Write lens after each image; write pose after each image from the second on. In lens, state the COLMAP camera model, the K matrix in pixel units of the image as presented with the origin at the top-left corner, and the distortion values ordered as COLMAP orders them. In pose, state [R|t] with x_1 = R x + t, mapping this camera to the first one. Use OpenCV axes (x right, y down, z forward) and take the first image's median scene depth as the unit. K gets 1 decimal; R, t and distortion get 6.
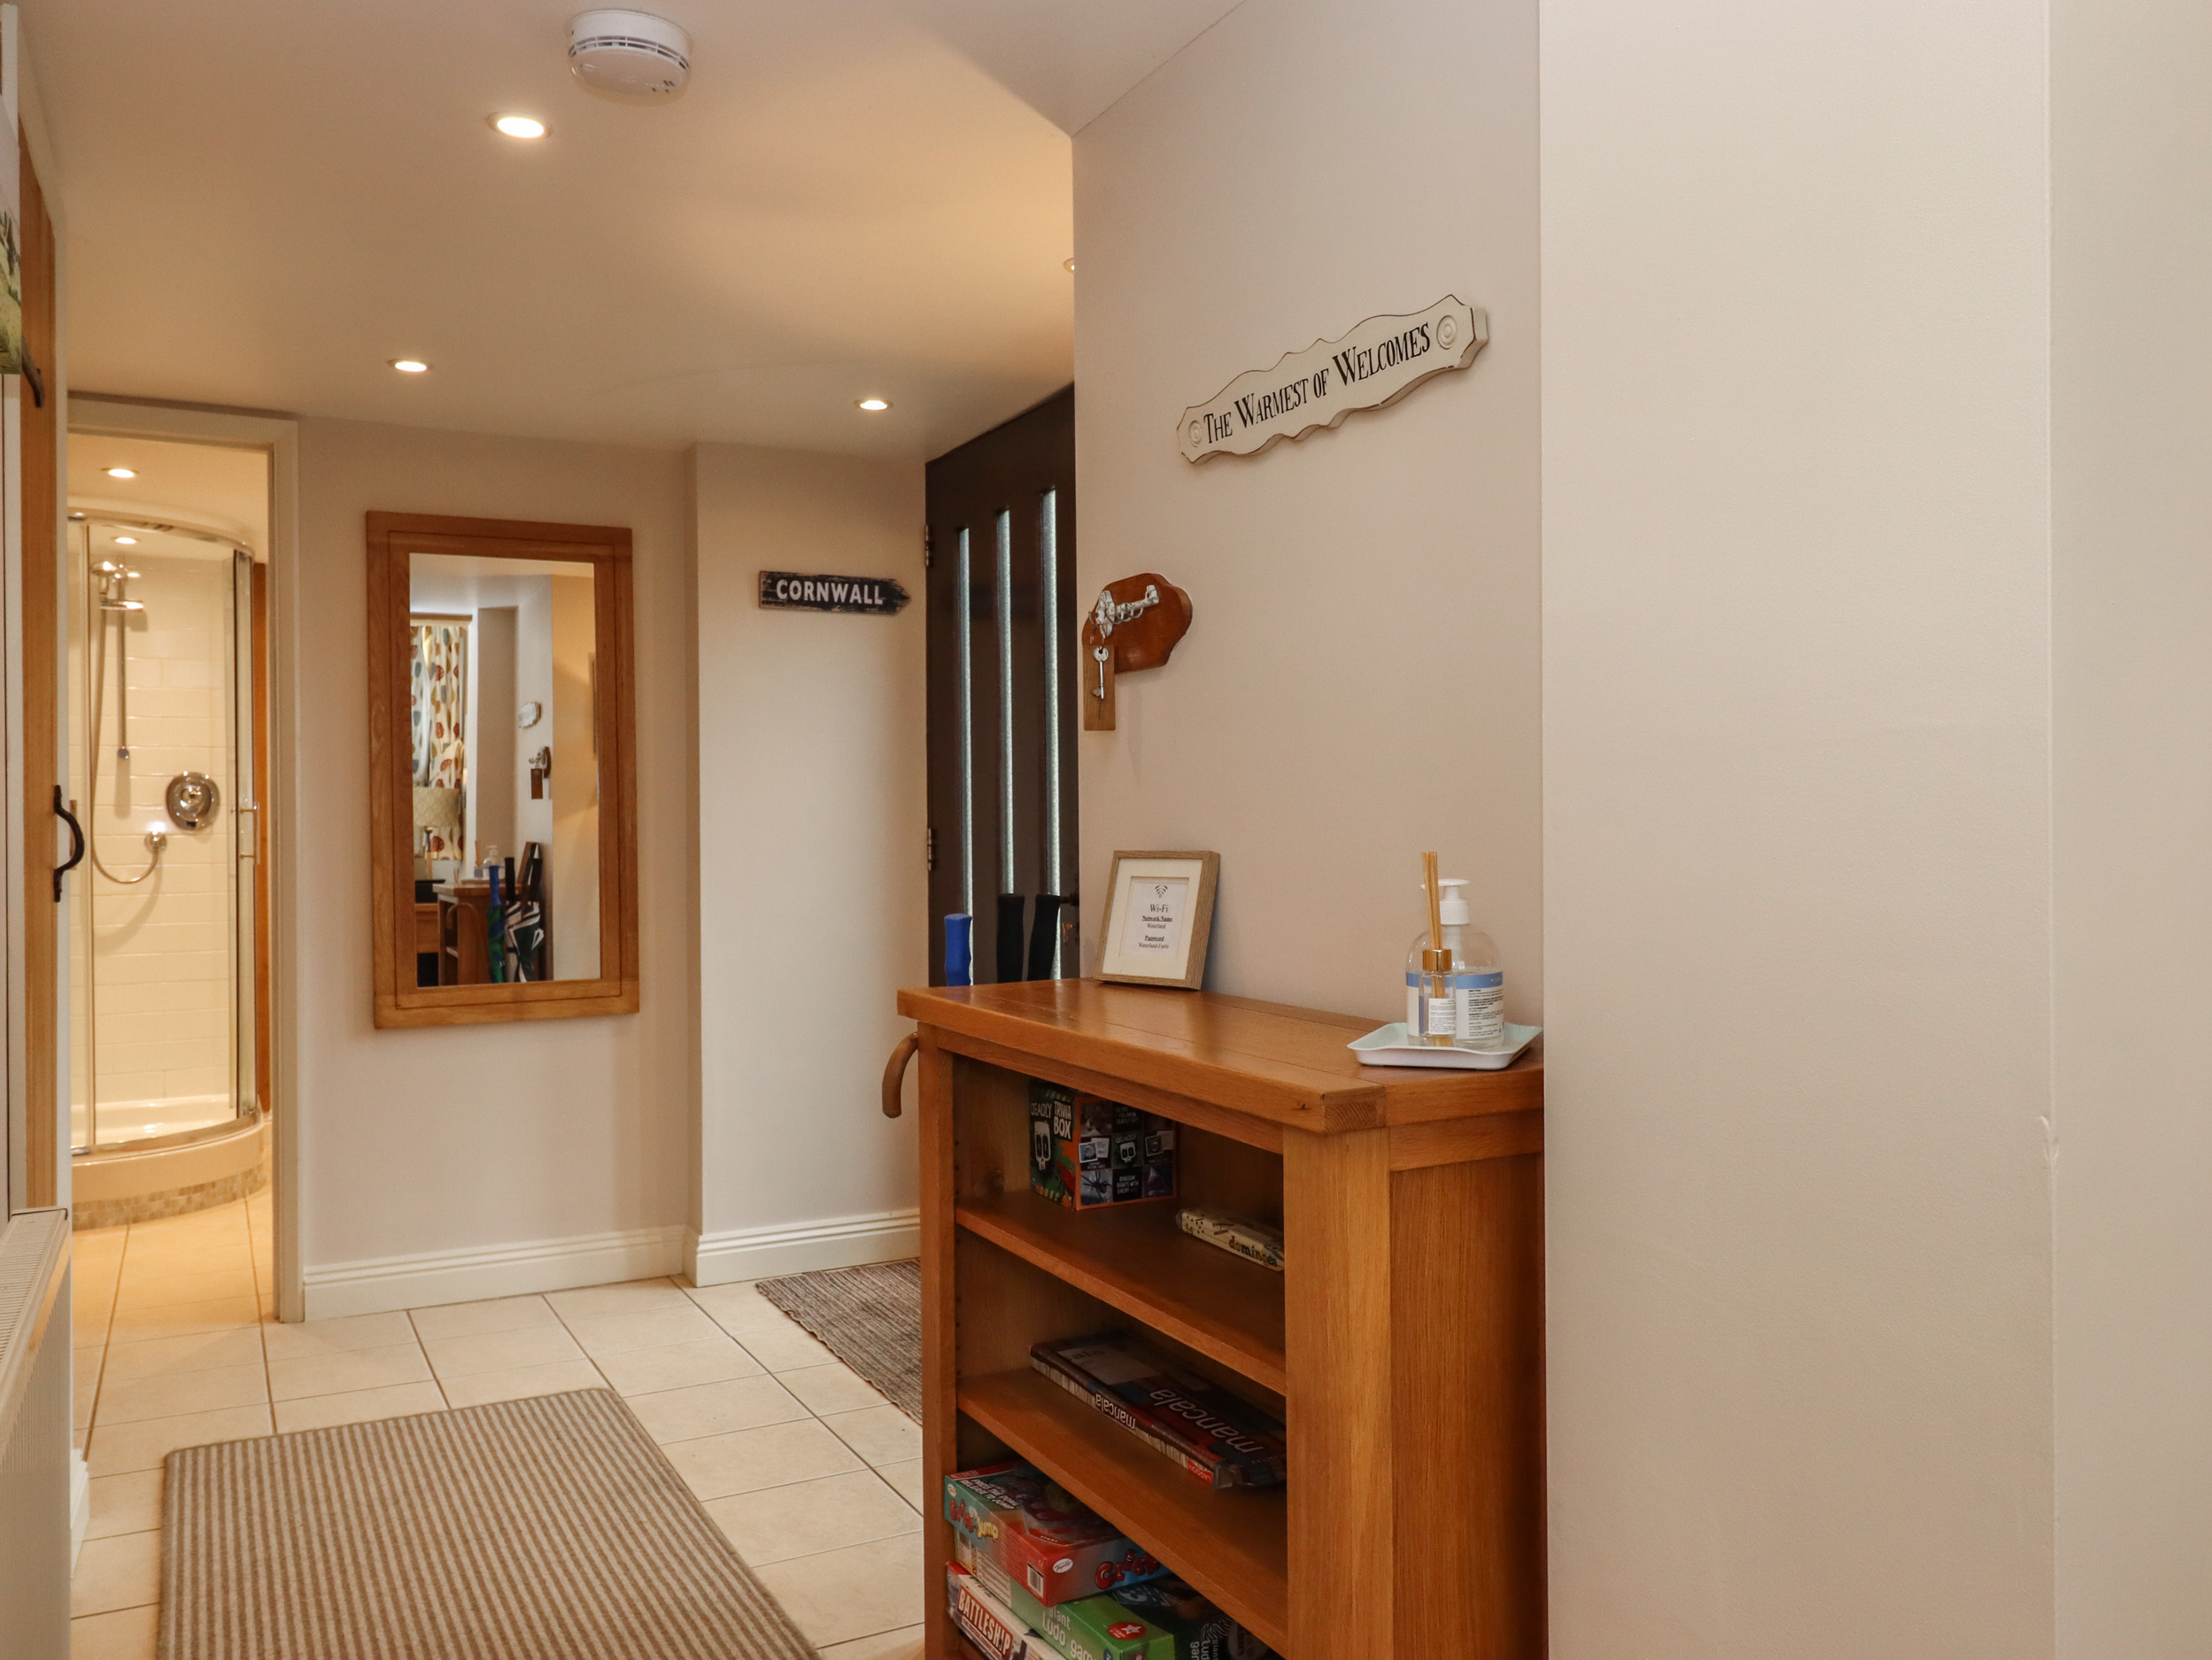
lens RADIAL K [[1707.0, 0, 1107.2], [0, 1707.0, 832.0], [0, 0, 1]] dist [0.009170, -0.010478]
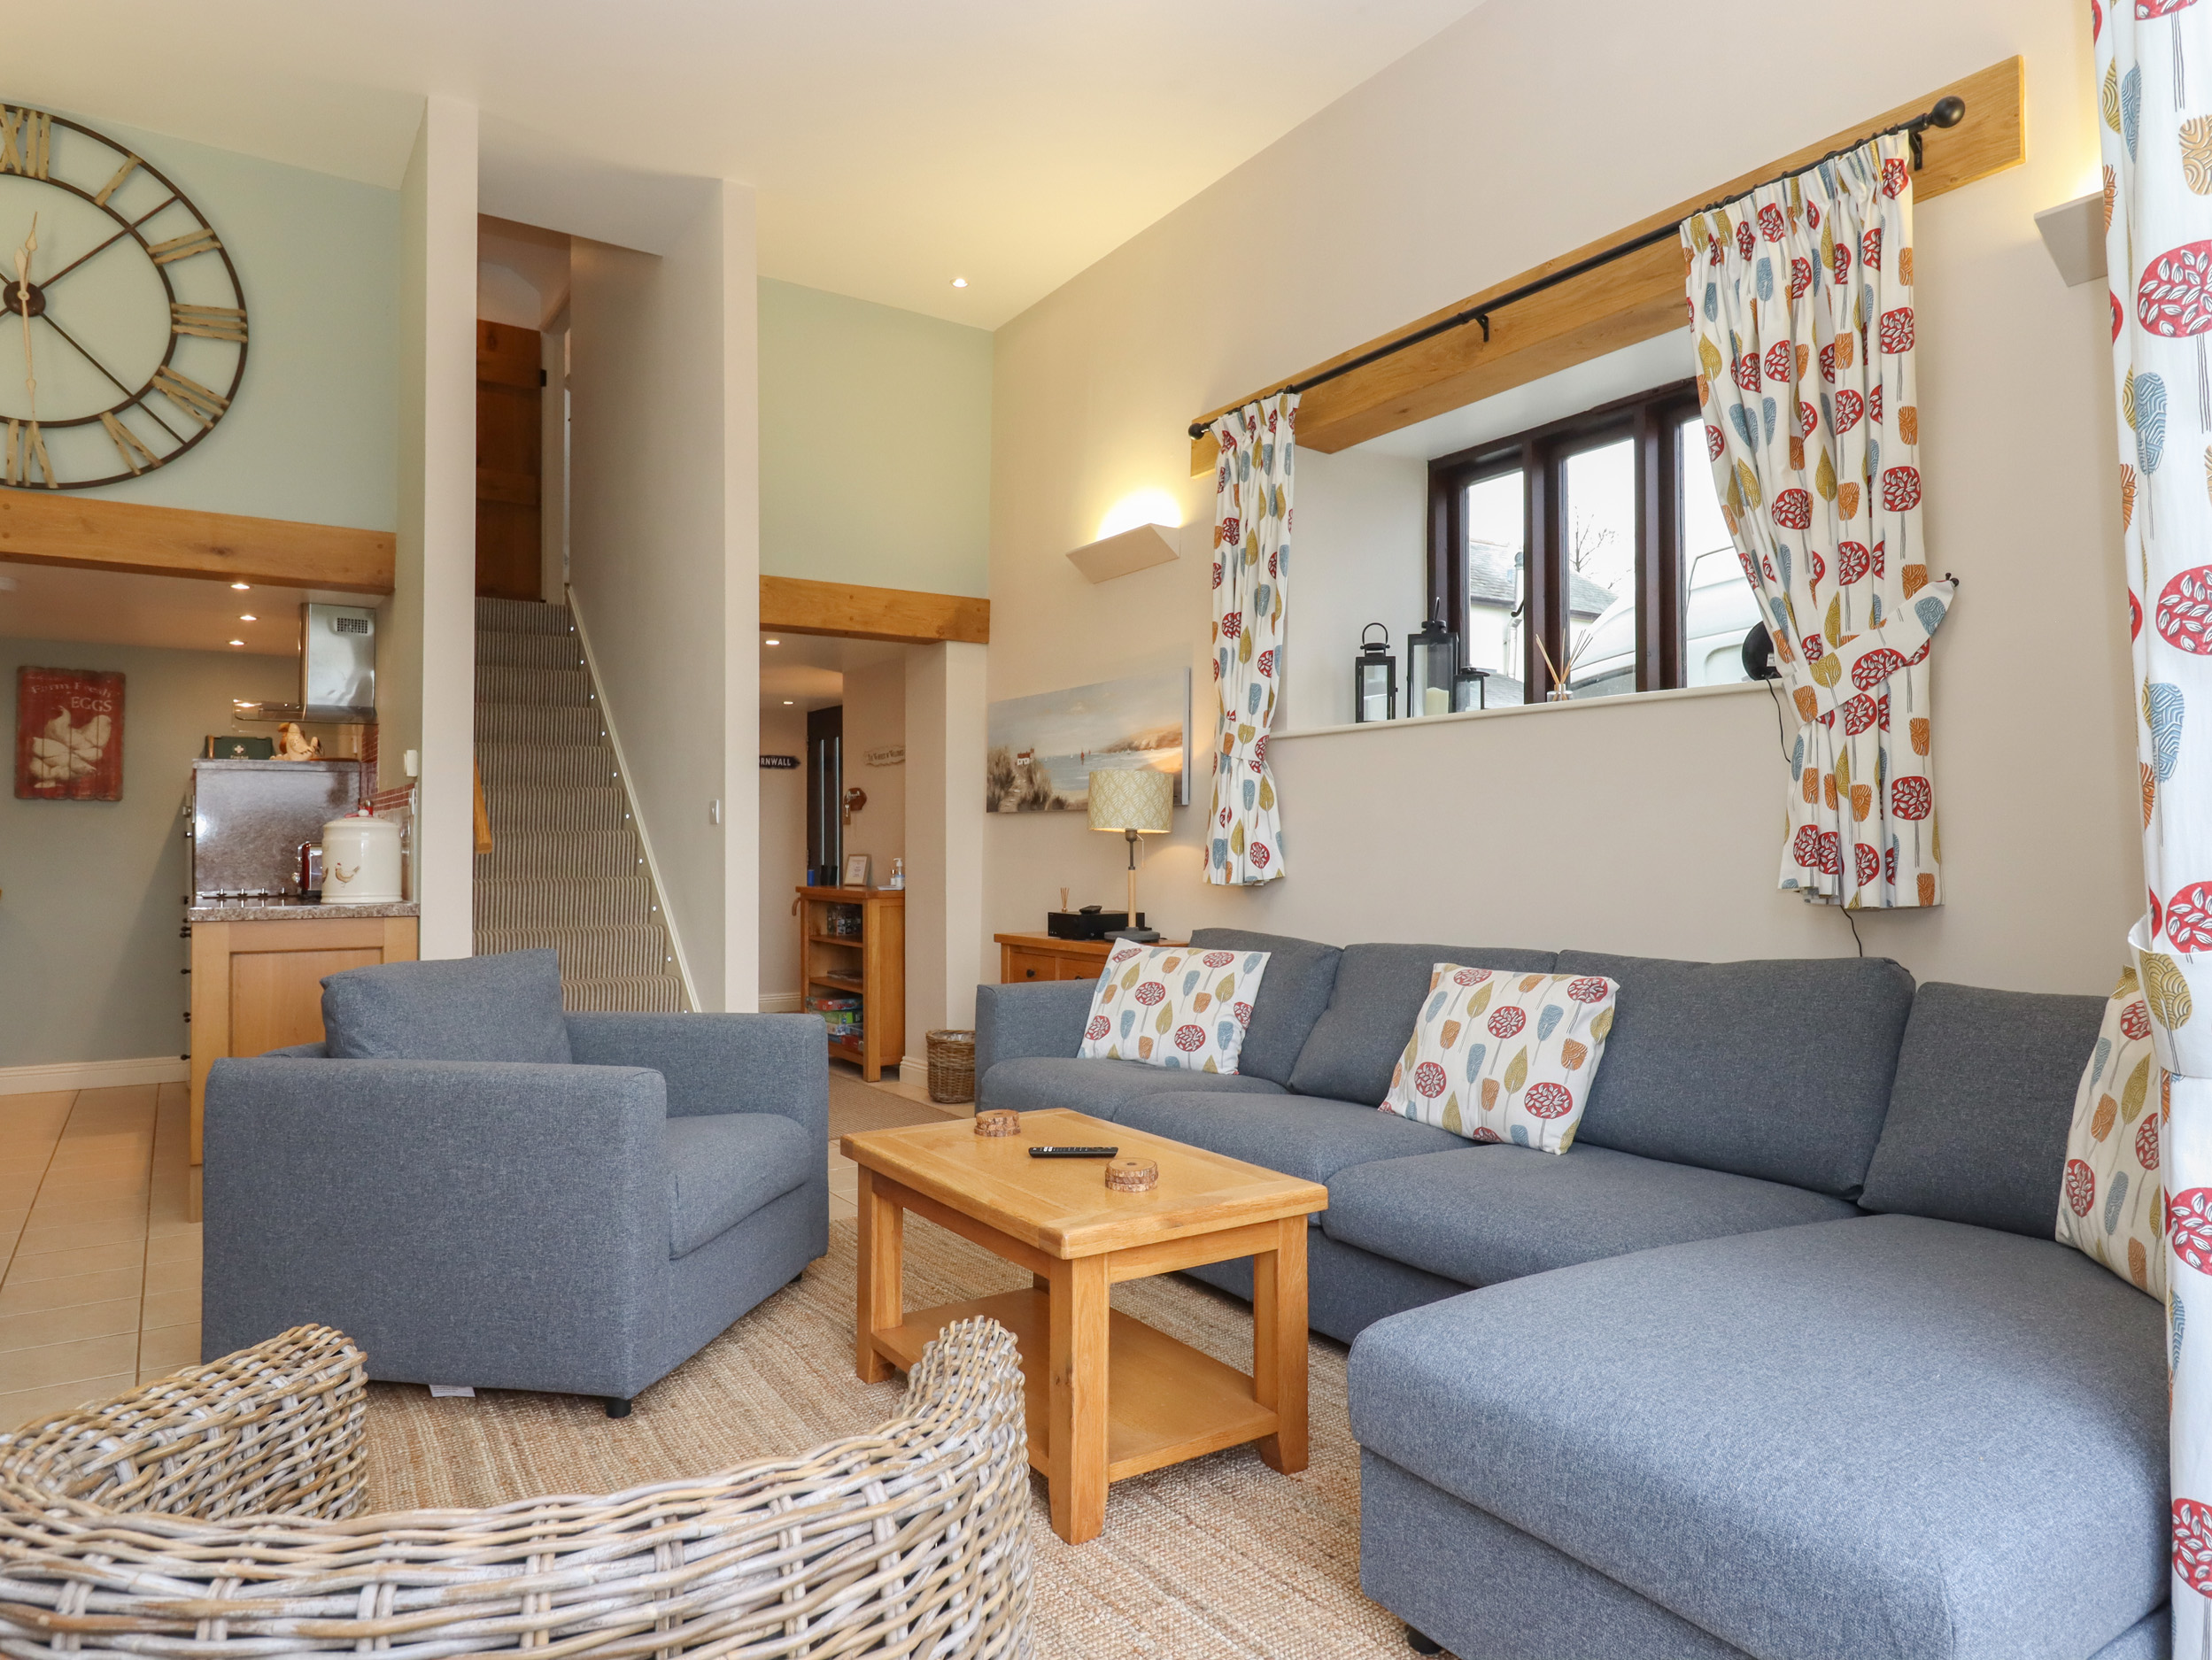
lens RADIAL K [[1393.7, 0, 1098.3], [0, 1393.7, 830.9], [0, 0, 1]] dist [-0.003277, 0.001136]
pose [[0.995313, 0.015038, 0.095533, 0.284527], [-0.013823, 0.999815, -0.013363, -0.009119], [-0.095716, 0.011980, 0.995337, -2.441428]]
